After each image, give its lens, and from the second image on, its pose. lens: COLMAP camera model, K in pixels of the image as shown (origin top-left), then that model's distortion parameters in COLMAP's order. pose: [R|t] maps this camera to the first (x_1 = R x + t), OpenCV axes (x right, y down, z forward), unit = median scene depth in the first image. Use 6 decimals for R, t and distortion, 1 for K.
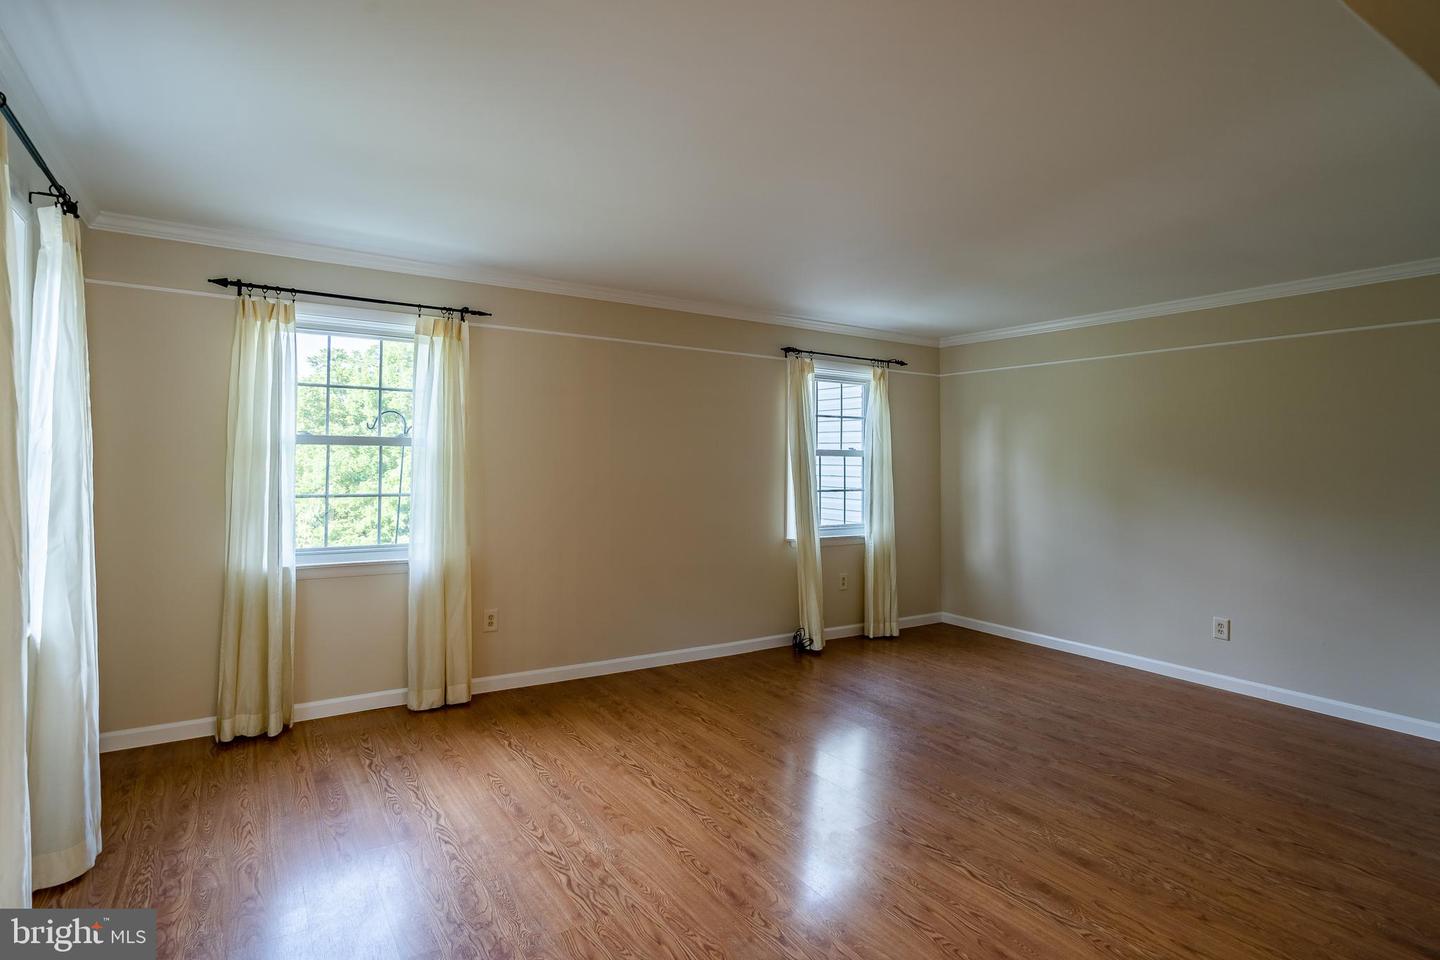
lens RADIAL K [[736.6, 0, 715.2], [0, 736.6, 463.7], [0, 0, 1]] dist [0.003259, 0.000158]
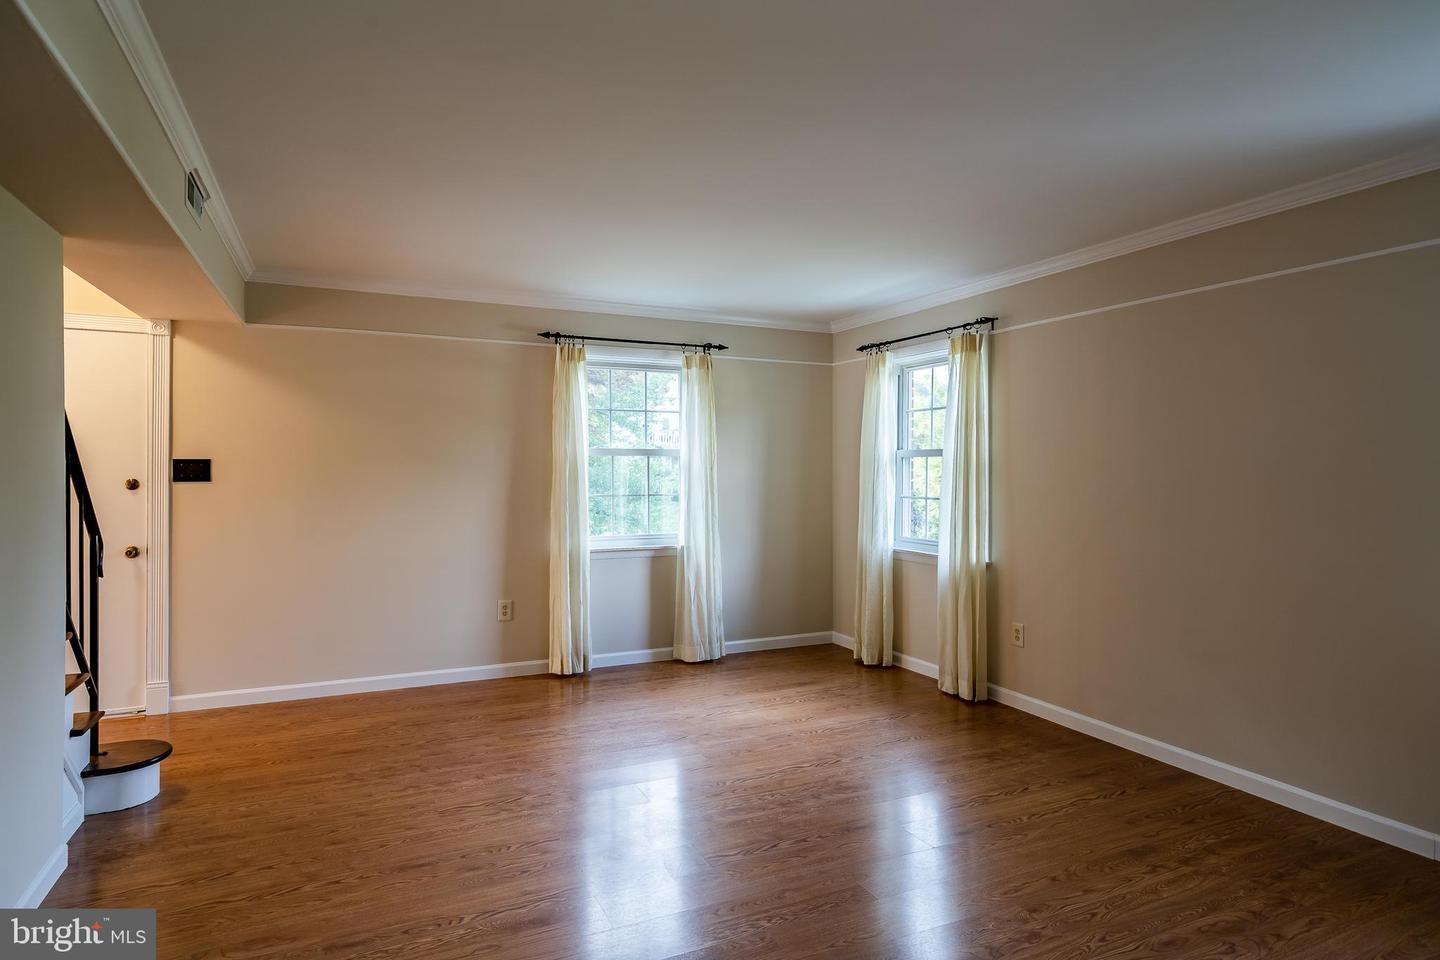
lens RADIAL K [[802.9, 0, 720.0], [0, 802.9, 480.0], [0, 0, 1]] dist [-0.000430, -0.000632]
pose [[-0.134020, -0.000445, -0.990979, 0.923321], [-0.007958, 0.999968, 0.000627, 0.017029], [0.990947, 0.007970, -0.134019, 0.891121]]
